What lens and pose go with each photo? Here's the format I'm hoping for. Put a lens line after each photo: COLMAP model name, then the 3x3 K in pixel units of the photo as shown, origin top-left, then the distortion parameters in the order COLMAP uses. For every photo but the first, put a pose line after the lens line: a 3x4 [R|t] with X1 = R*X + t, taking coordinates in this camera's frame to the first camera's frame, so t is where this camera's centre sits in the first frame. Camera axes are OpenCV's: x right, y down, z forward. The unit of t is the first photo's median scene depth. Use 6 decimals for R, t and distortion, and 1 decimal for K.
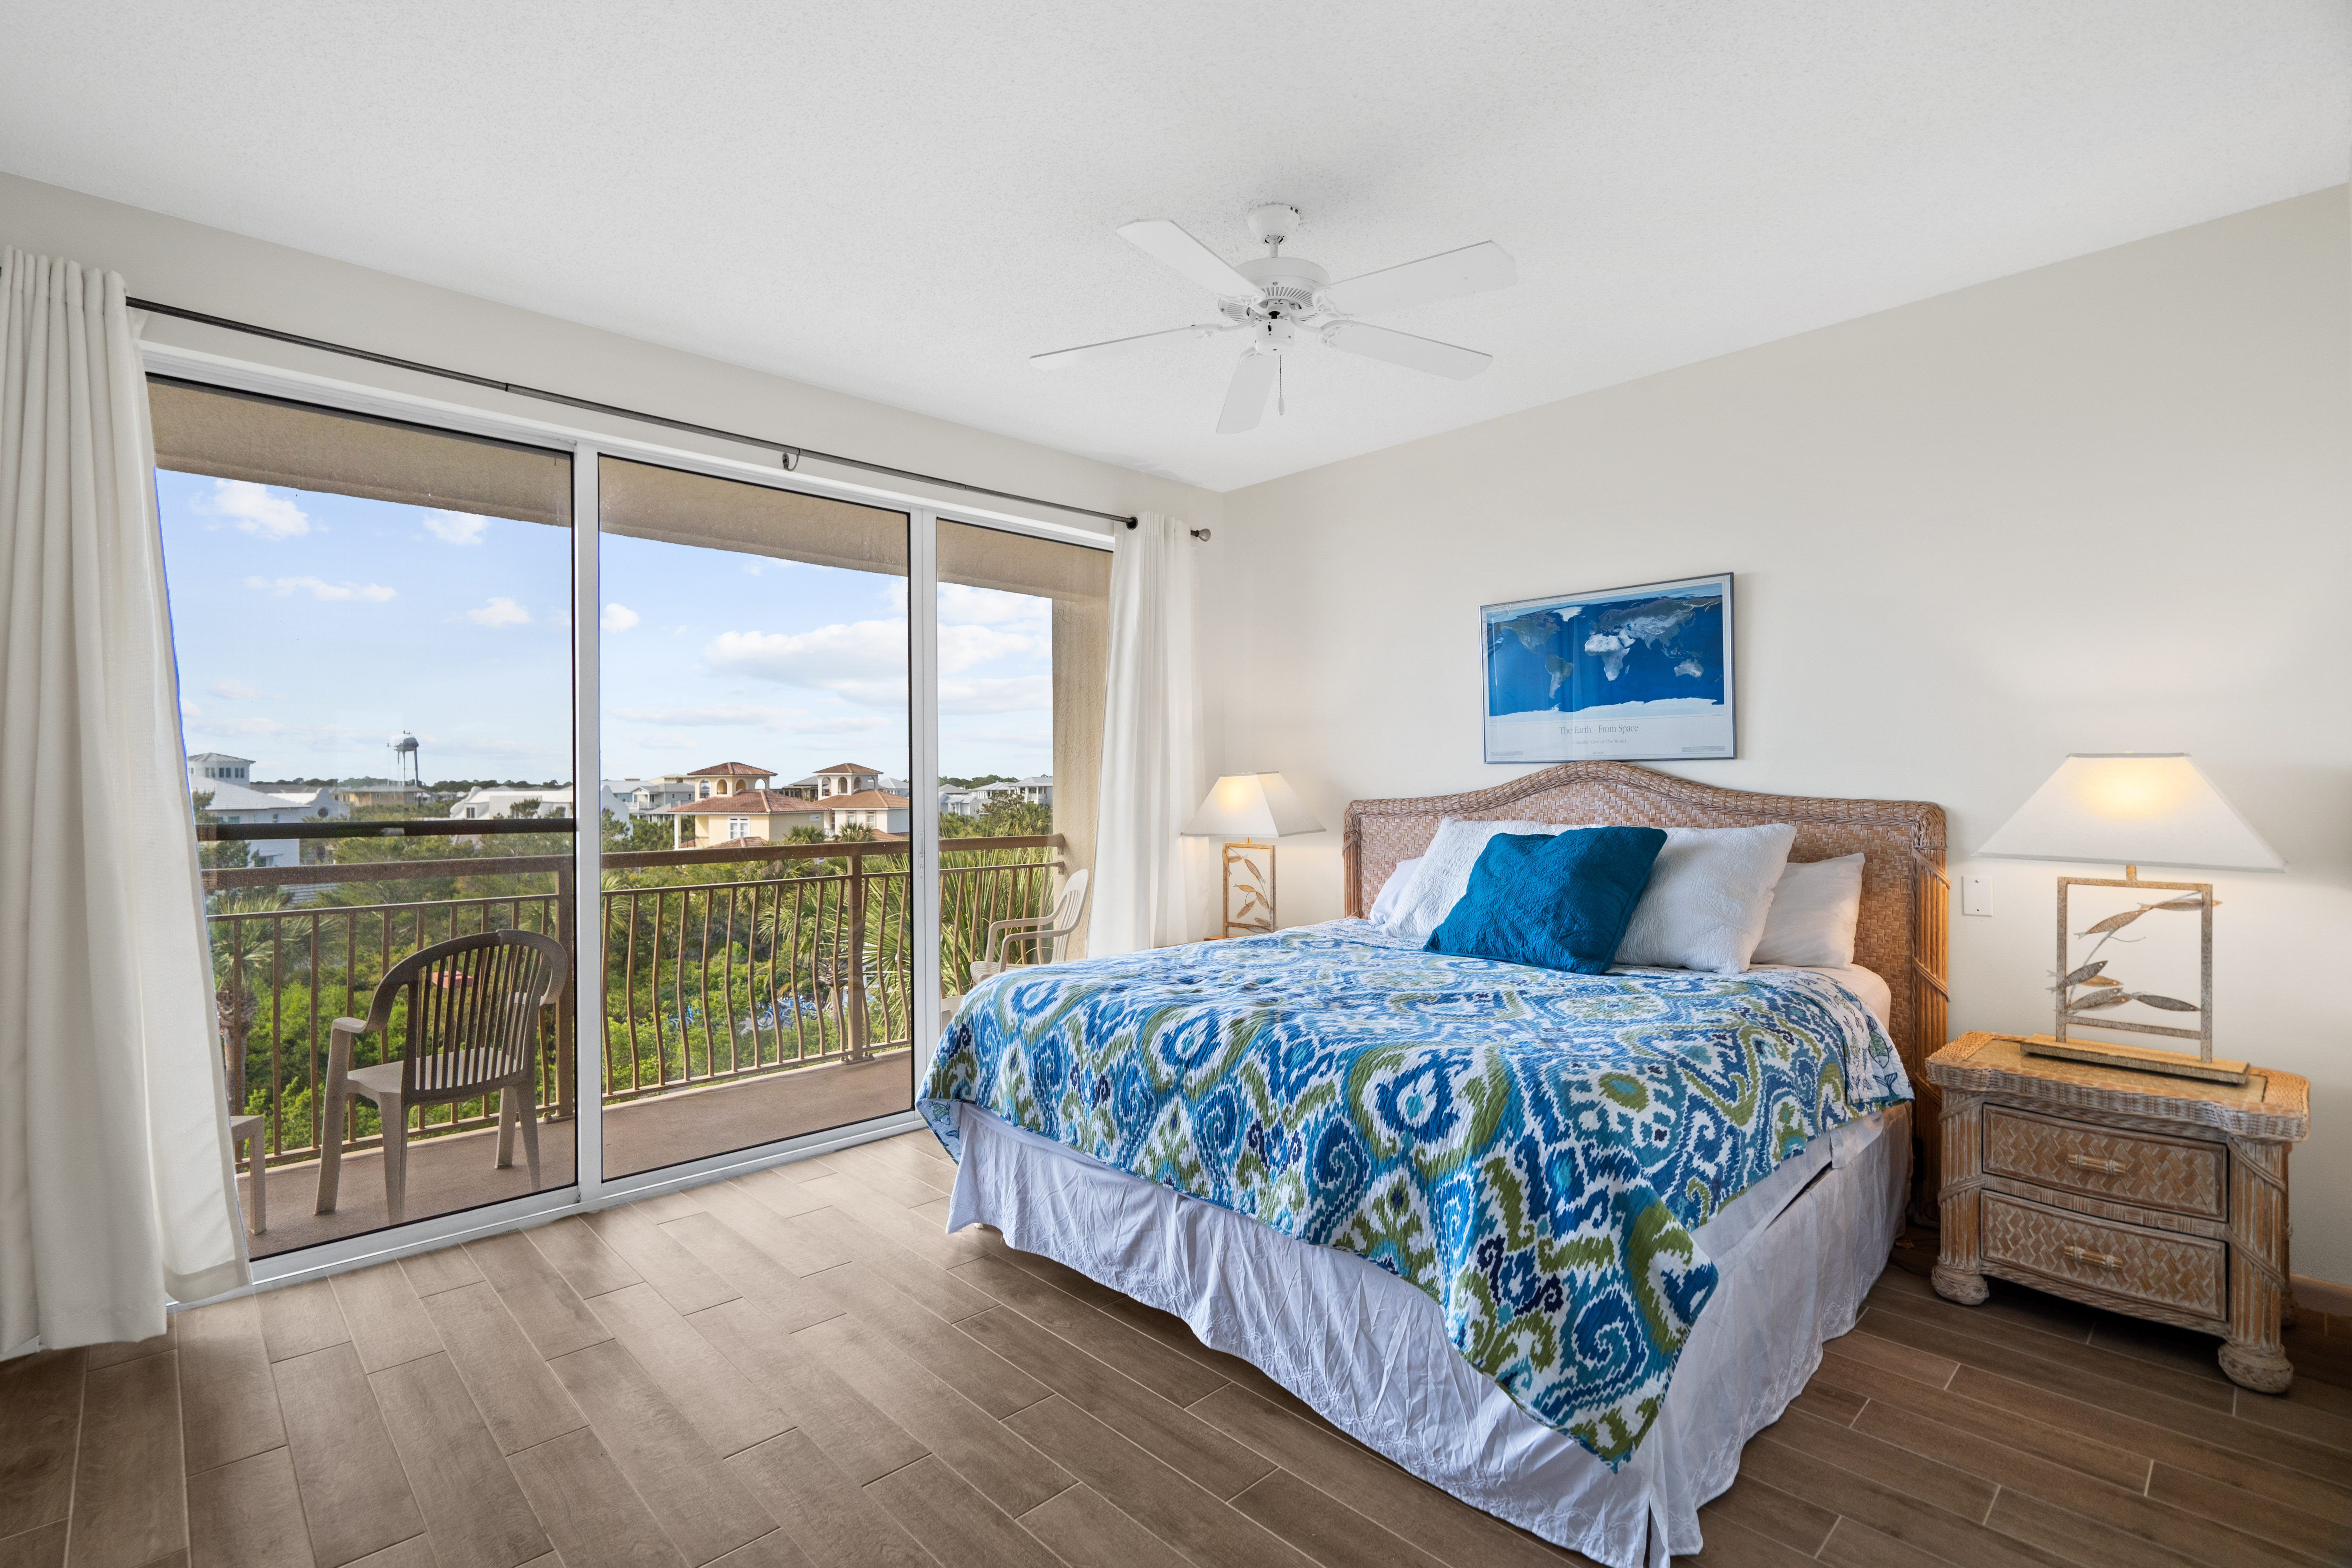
lens RADIAL K [[1090.0, 0, 1161.1], [0, 1090.0, 772.0], [0, 0, 1]] dist [0.003109, -0.000353]
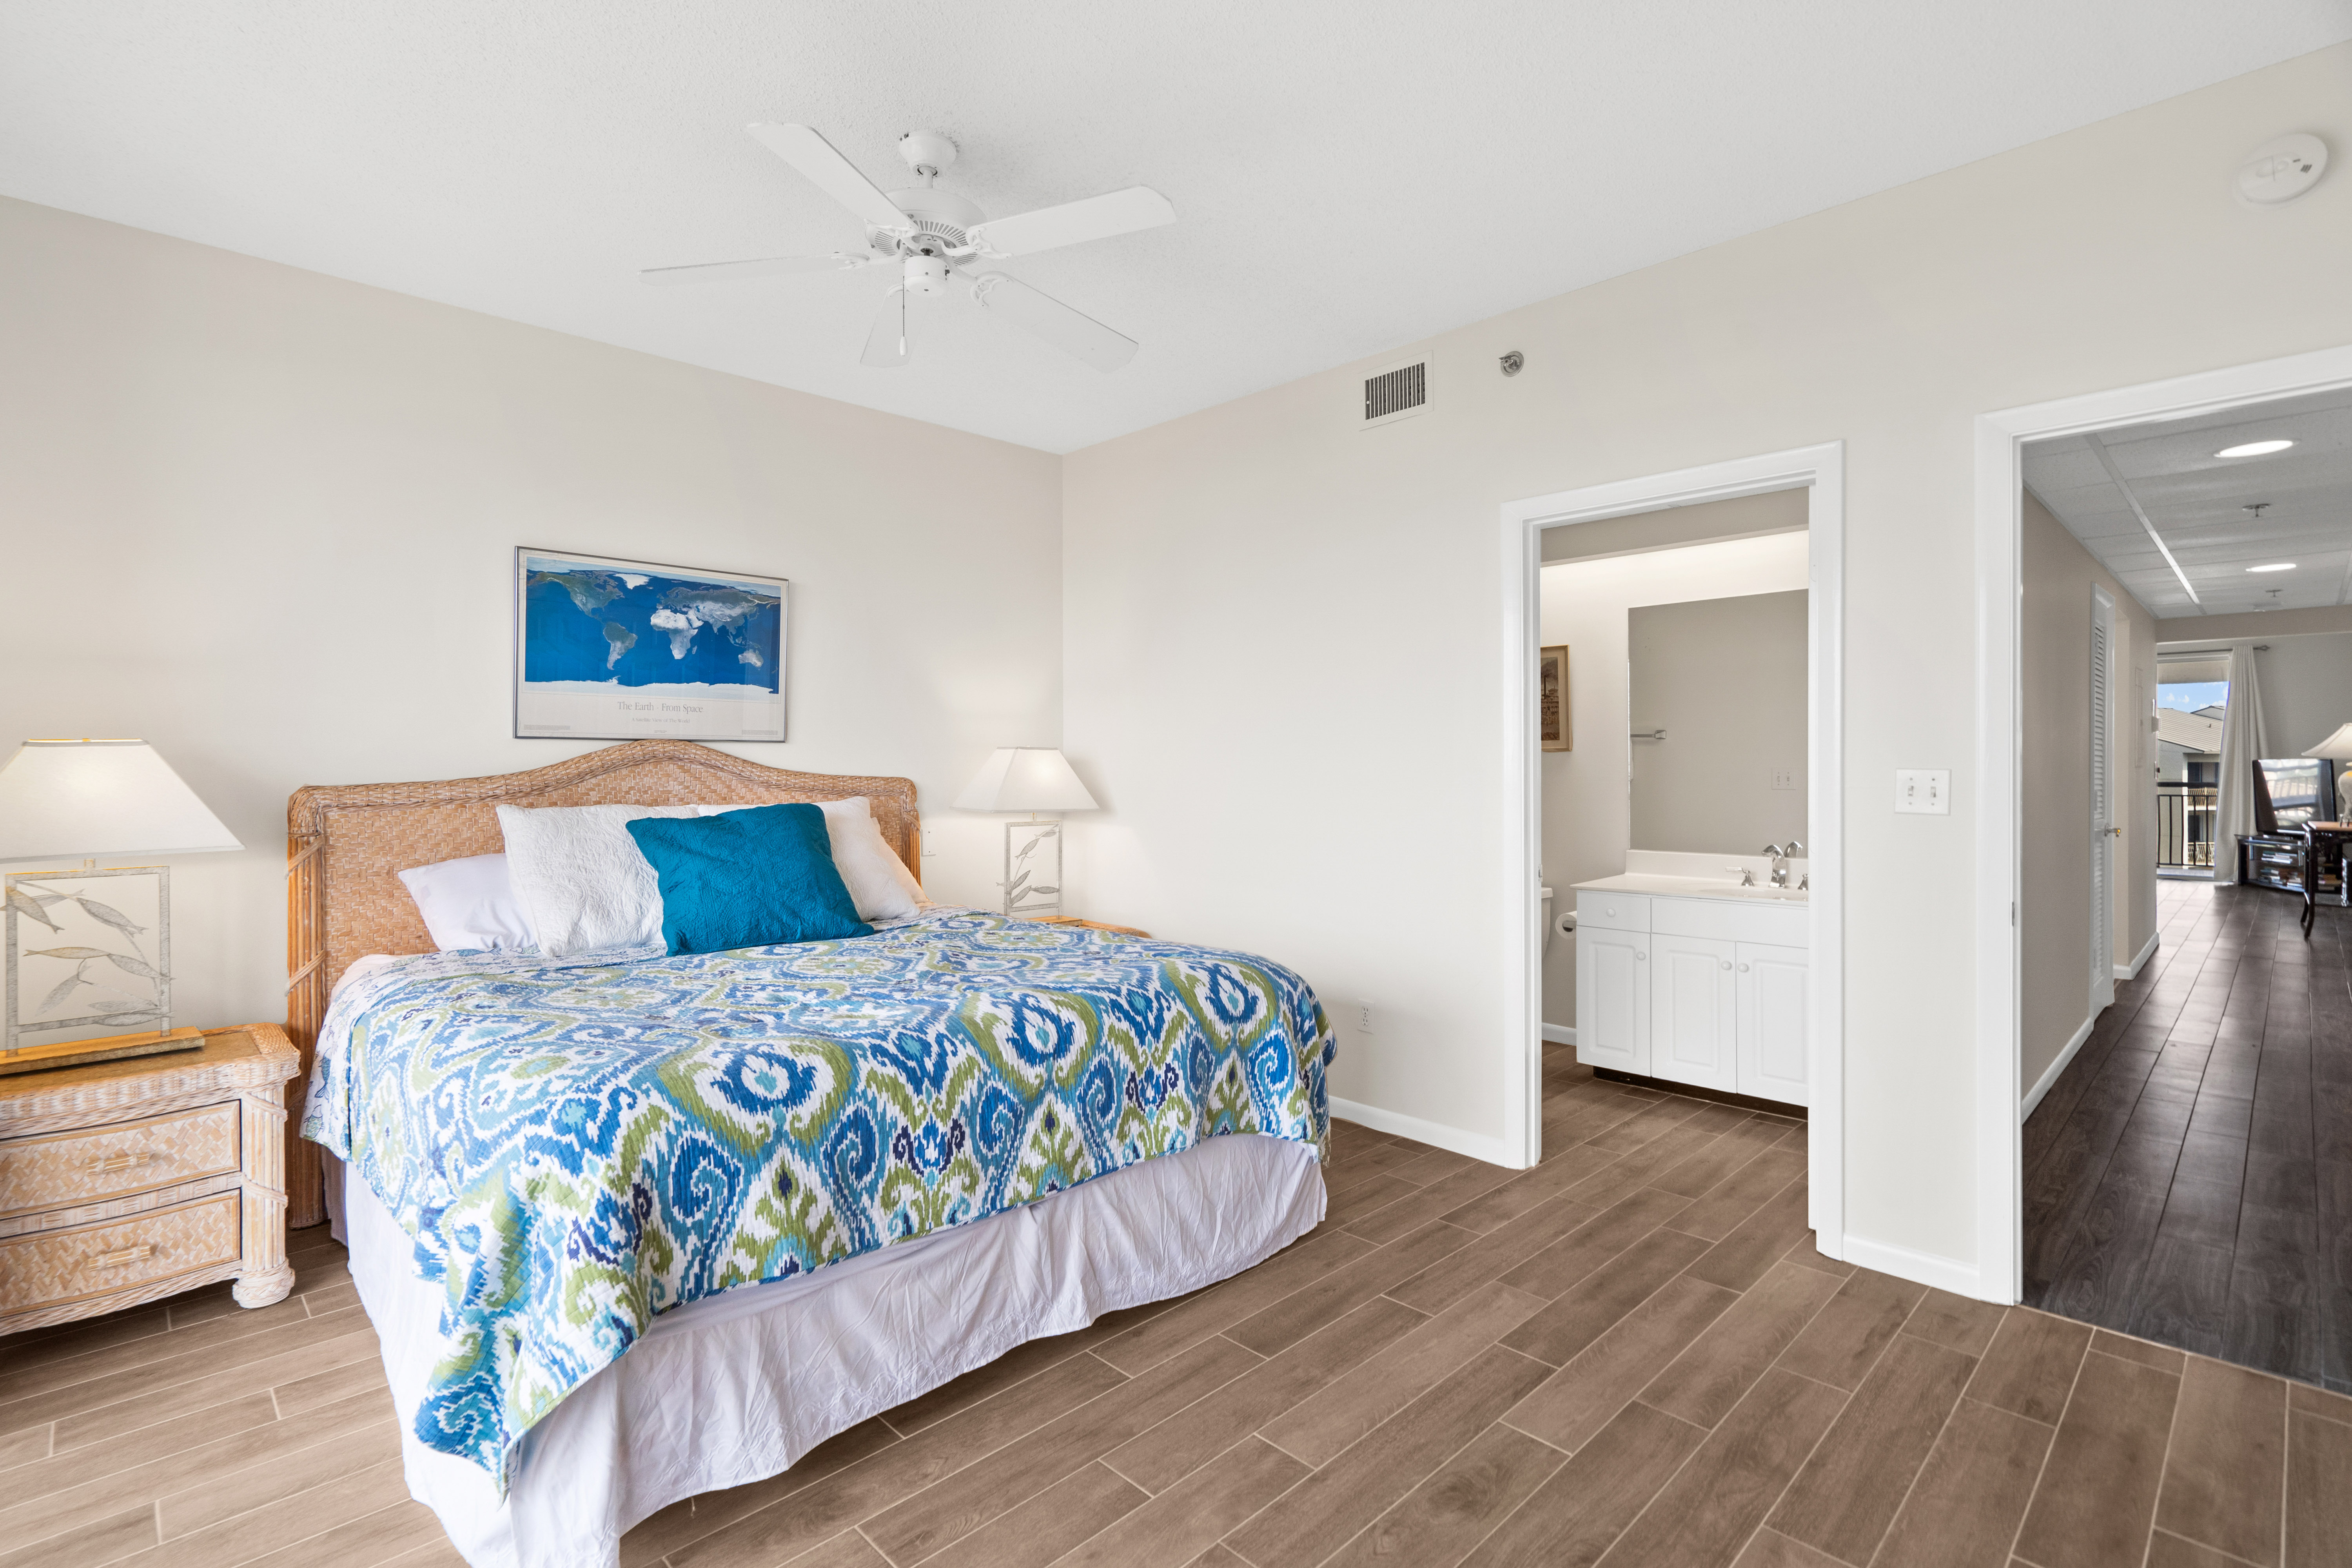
lens RADIAL K [[1084.6, 0, 1172.1], [0, 1084.6, 756.7], [0, 0, 1]] dist [0.002990, 0.001112]
pose [[-0.005386, 0.012473, 0.999908, -0.834491], [-0.012169, 0.999847, -0.012538, 0.016448], [-0.999911, -0.012235, -0.005234, 0.818406]]
